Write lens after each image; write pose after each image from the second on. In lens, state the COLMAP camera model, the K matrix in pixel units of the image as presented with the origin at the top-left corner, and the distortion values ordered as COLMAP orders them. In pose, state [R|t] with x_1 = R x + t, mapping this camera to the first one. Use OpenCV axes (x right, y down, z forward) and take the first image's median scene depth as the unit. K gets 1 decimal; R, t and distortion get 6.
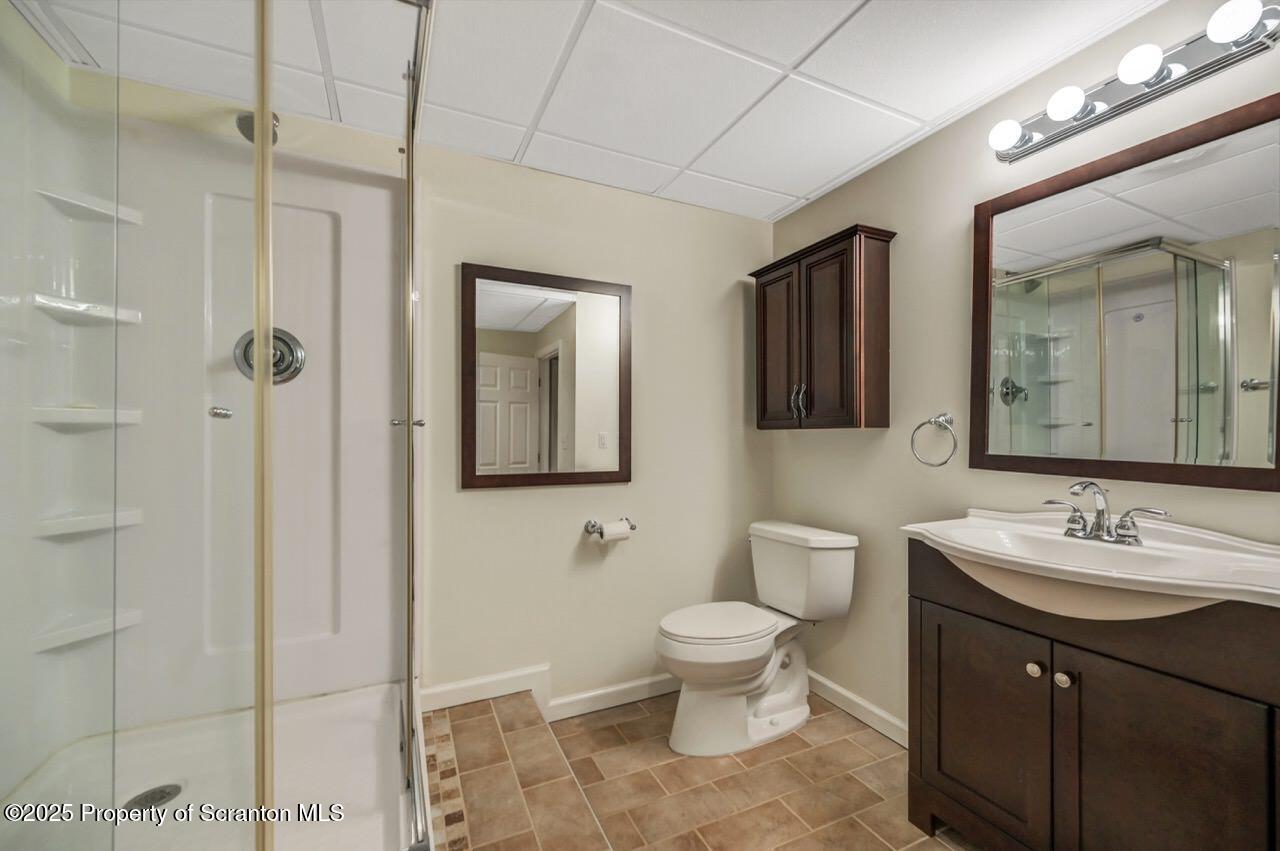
lens RADIAL K [[519.8, 0, 640.0], [0, 519.8, 439.3], [0, 0, 1]] dist [-0.000007, 0.000410]
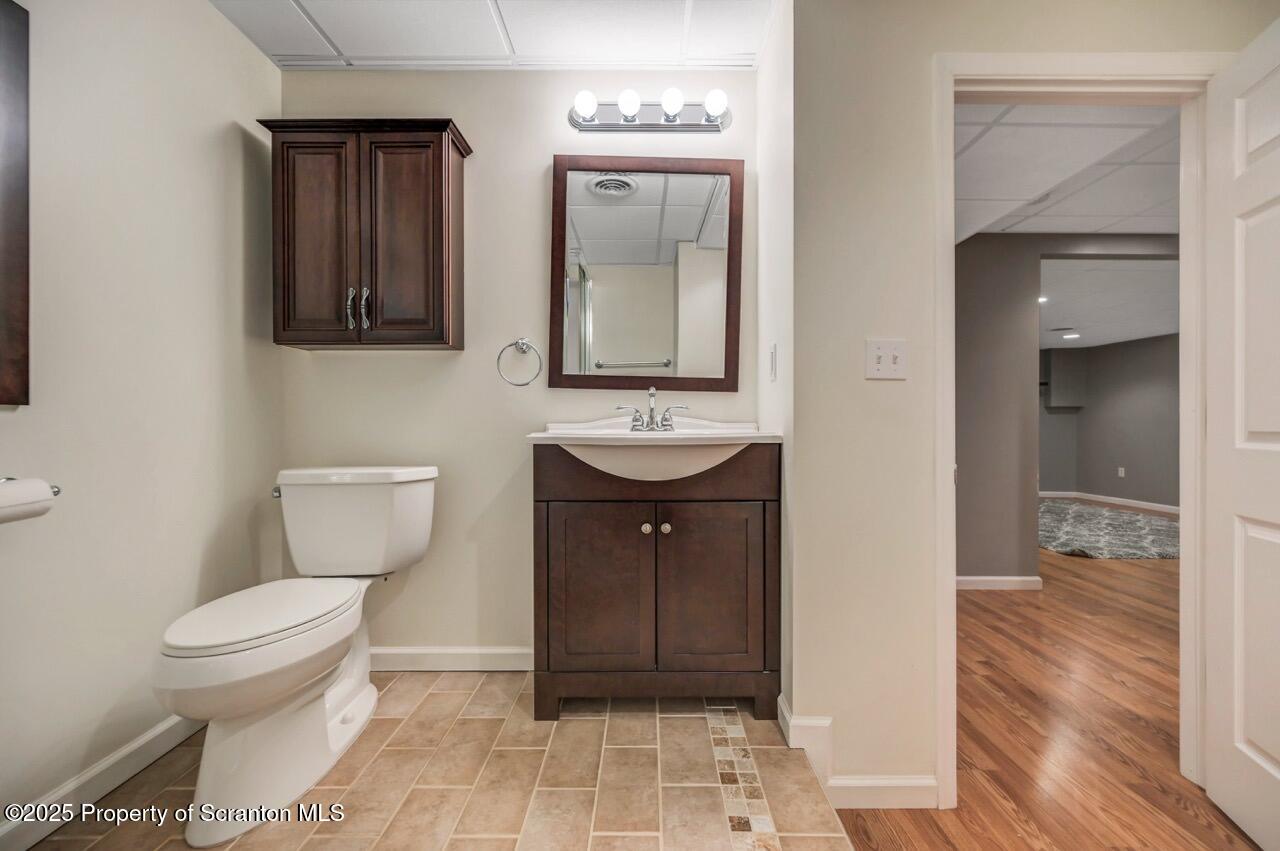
lens RADIAL K [[508.3, 0, 646.0], [0, 508.3, 428.0], [0, 0, 1]] dist [-0.000007, 0.000228]
pose [[0.431601, -0.007549, 0.902033, -0.237597], [0.006448, 0.999965, 0.005284, 0.123595], [-0.902042, 0.003536, 0.431634, 0.299020]]
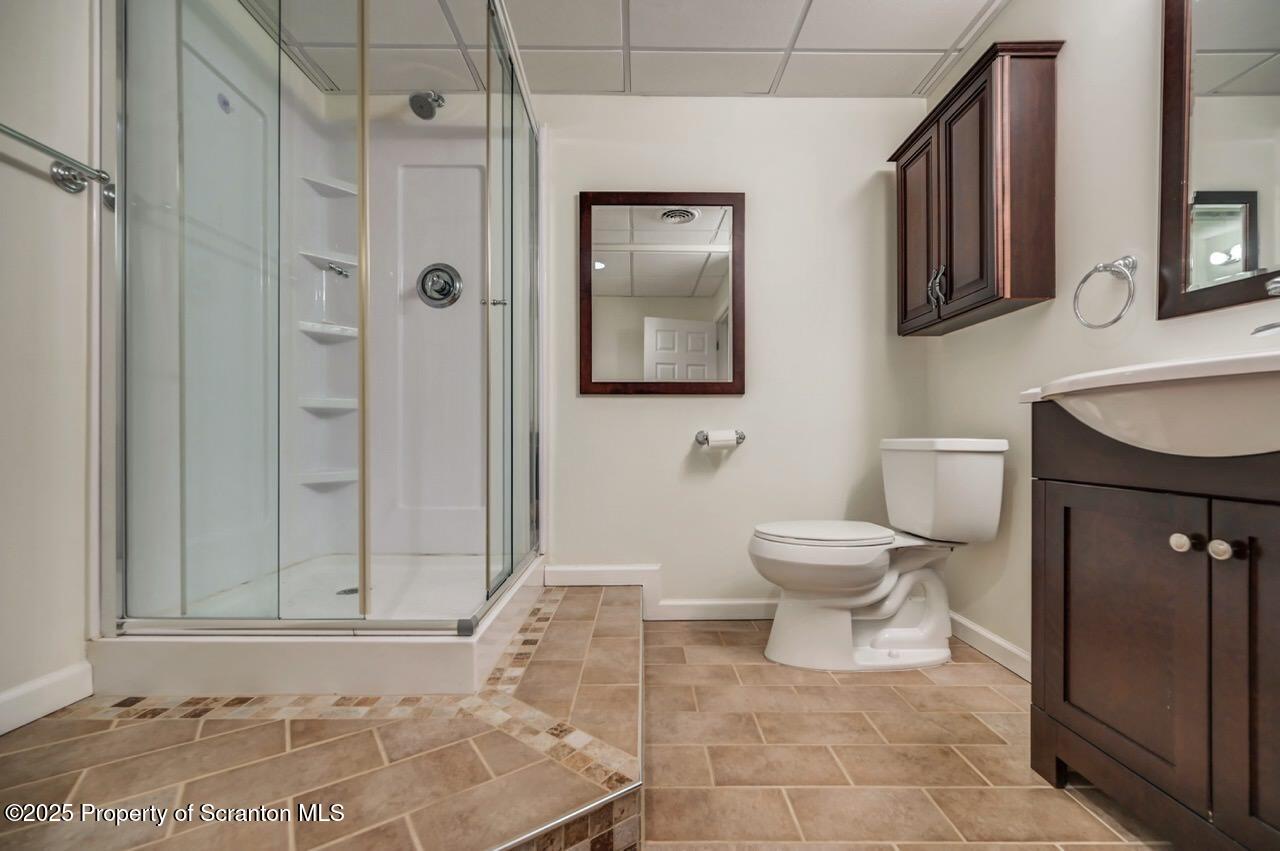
lens RADIAL K [[515.1, 0, 642.5], [0, 515.1, 441.6], [0, 0, 1]] dist [-0.000339, -0.000112]
pose [[0.906493, 0.001585, -0.422219, 0.255626], [-0.000974, 0.999998, 0.001664, 0.199291], [0.422221, -0.001097, 0.906492, 0.044750]]
